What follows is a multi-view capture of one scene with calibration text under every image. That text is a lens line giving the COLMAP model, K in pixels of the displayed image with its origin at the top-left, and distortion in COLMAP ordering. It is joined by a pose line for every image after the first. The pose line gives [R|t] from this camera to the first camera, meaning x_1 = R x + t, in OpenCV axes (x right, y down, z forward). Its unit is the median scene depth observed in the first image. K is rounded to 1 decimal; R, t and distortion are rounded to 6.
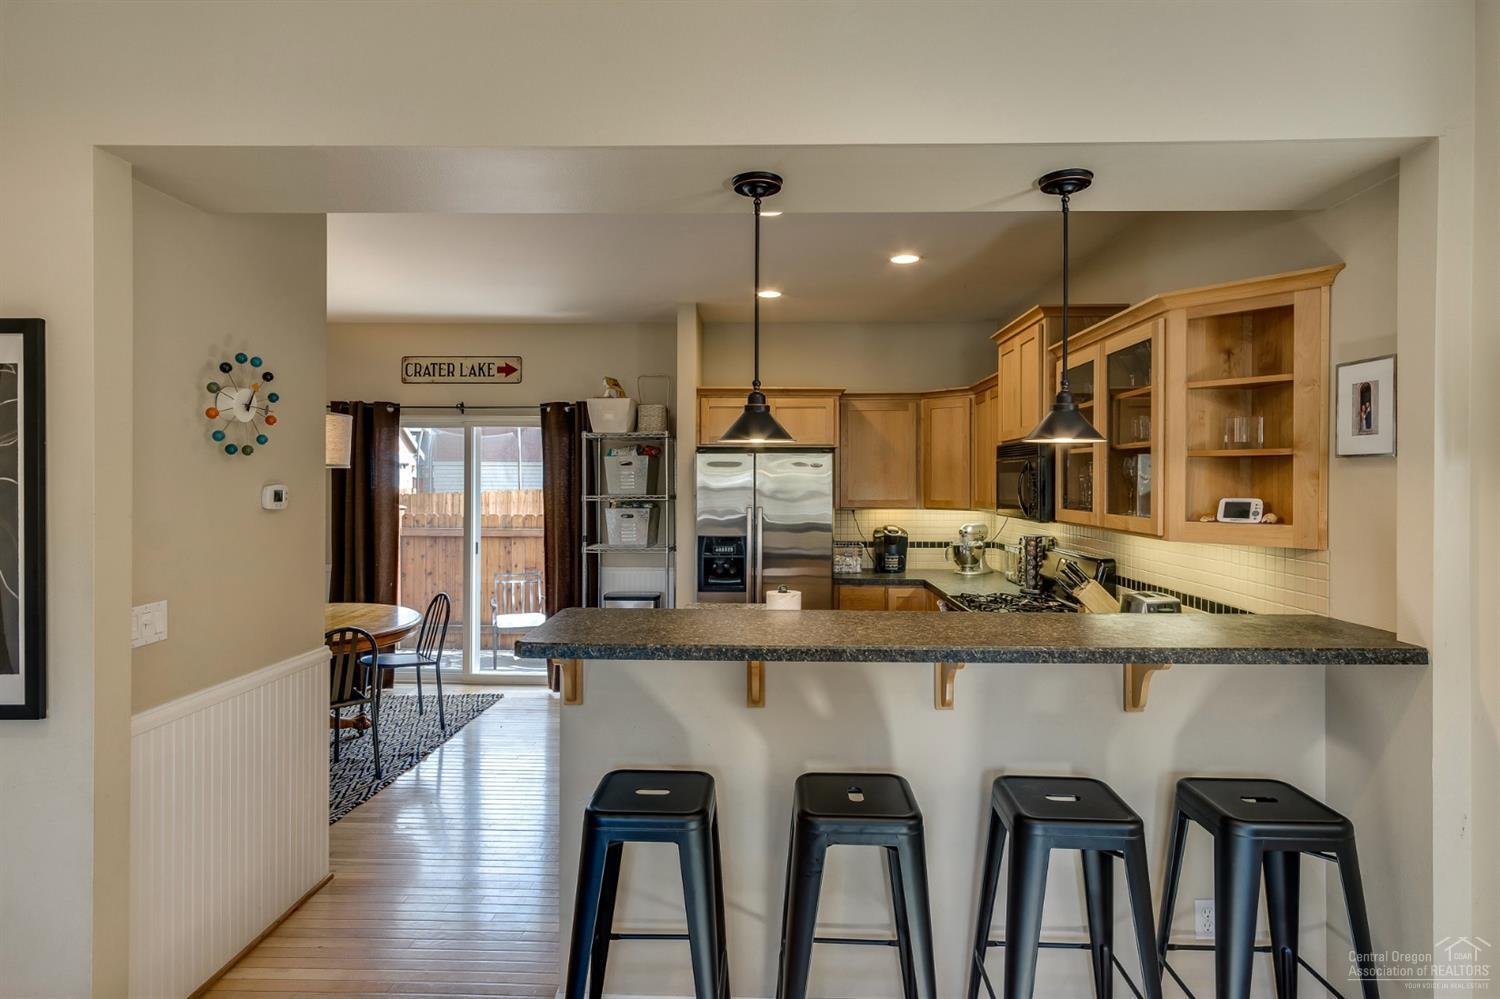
lens RADIAL K [[801.9, 0, 752.8], [0, 801.9, 487.3], [0, 0, 1]] dist [0.002687, 0.002924]
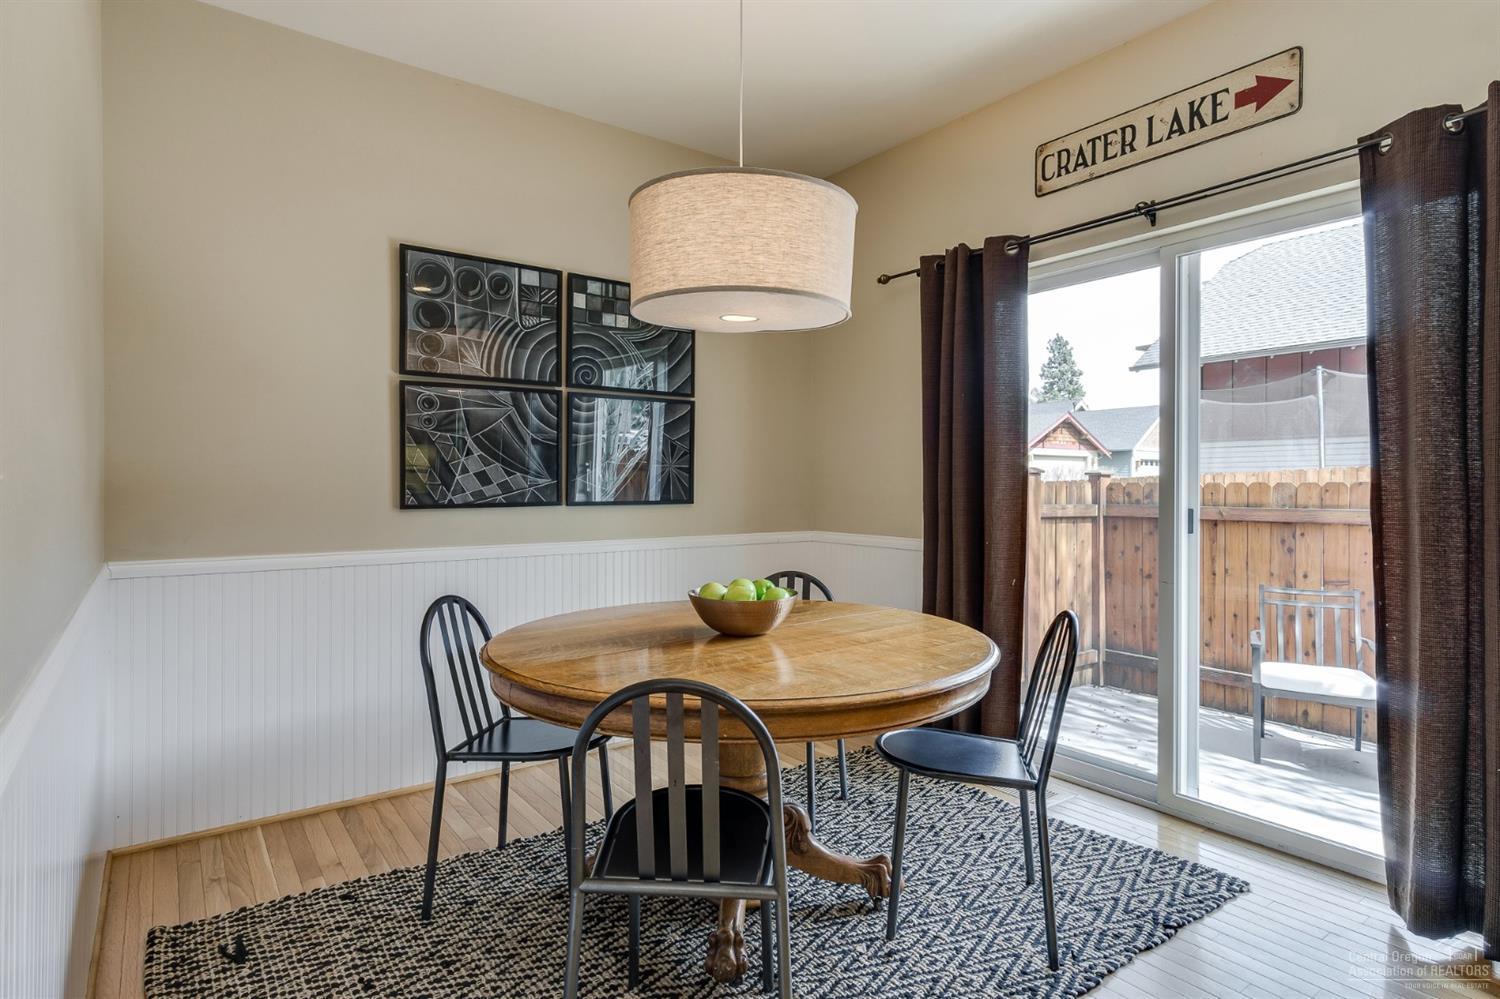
lens RADIAL K [[801.9, 0, 752.8], [0, 801.9, 487.3], [0, 0, 1]] dist [0.002687, 0.002924]
pose [[0.618151, -0.003761, -0.786050, -0.142378], [-0.001425, 0.999982, -0.005905, 0.061369], [0.786058, 0.004771, 0.618134, 0.535759]]
